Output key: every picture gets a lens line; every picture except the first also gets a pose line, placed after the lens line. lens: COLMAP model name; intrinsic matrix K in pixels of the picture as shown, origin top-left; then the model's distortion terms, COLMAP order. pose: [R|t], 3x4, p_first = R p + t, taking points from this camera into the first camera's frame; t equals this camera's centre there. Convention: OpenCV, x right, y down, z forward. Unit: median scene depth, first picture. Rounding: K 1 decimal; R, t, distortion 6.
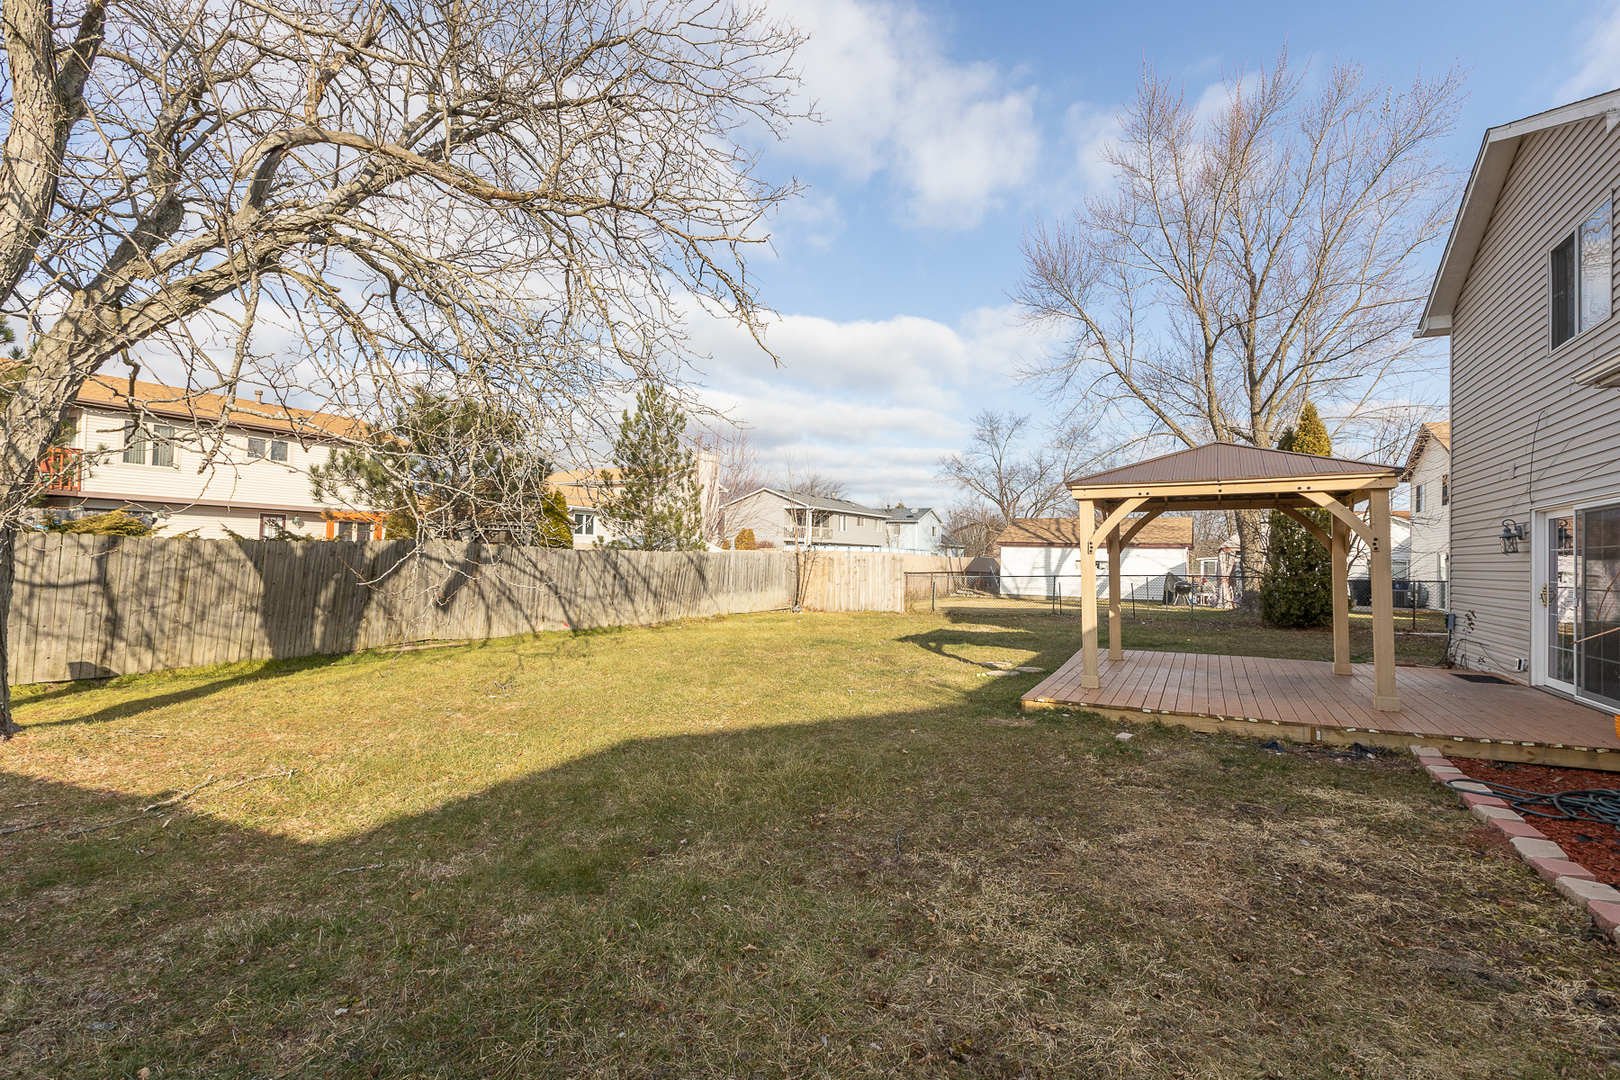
lens RADIAL K [[721.2, 0, 810.0], [0, 721.2, 540.0], [0, 0, 1]] dist [-0.000483, -0.000889]
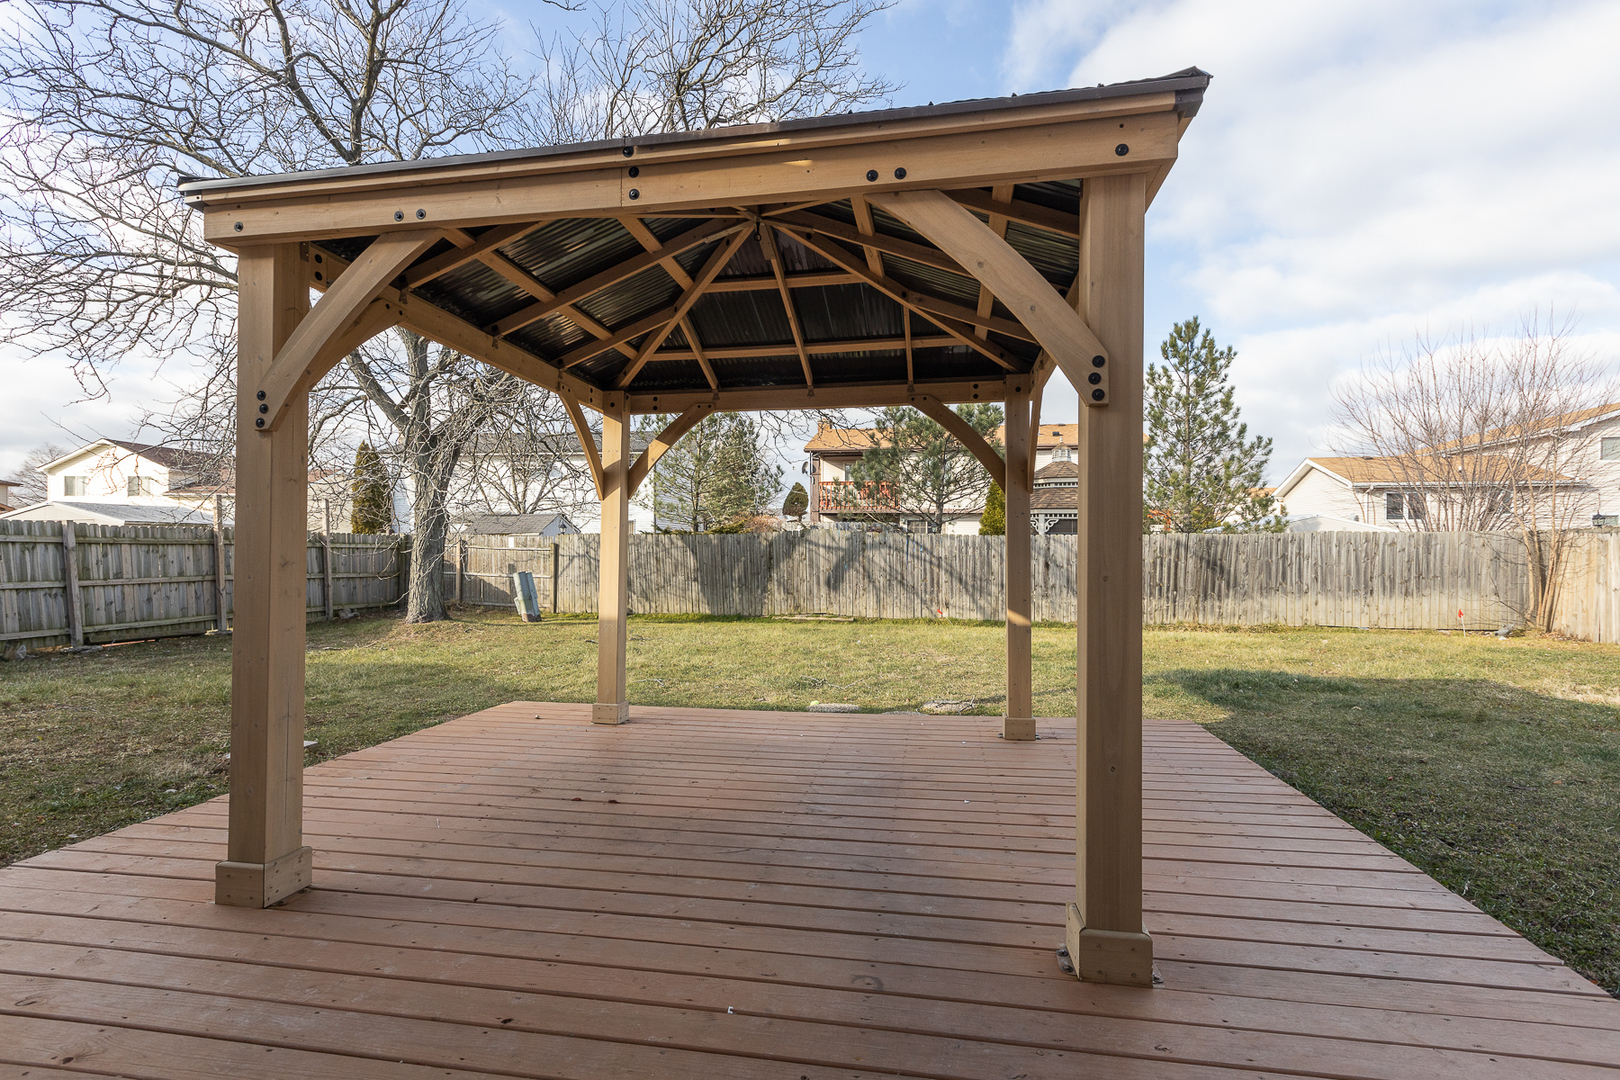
lens RADIAL K [[721.2, 0, 810.0], [0, 721.2, 540.0], [0, 0, 1]] dist [-0.000483, -0.000889]
pose [[0.328229, -0.014844, -0.944481, 0.590371], [0.031314, 0.999498, -0.004826, 0.022708], [0.944079, -0.027992, 0.328529, 0.593917]]
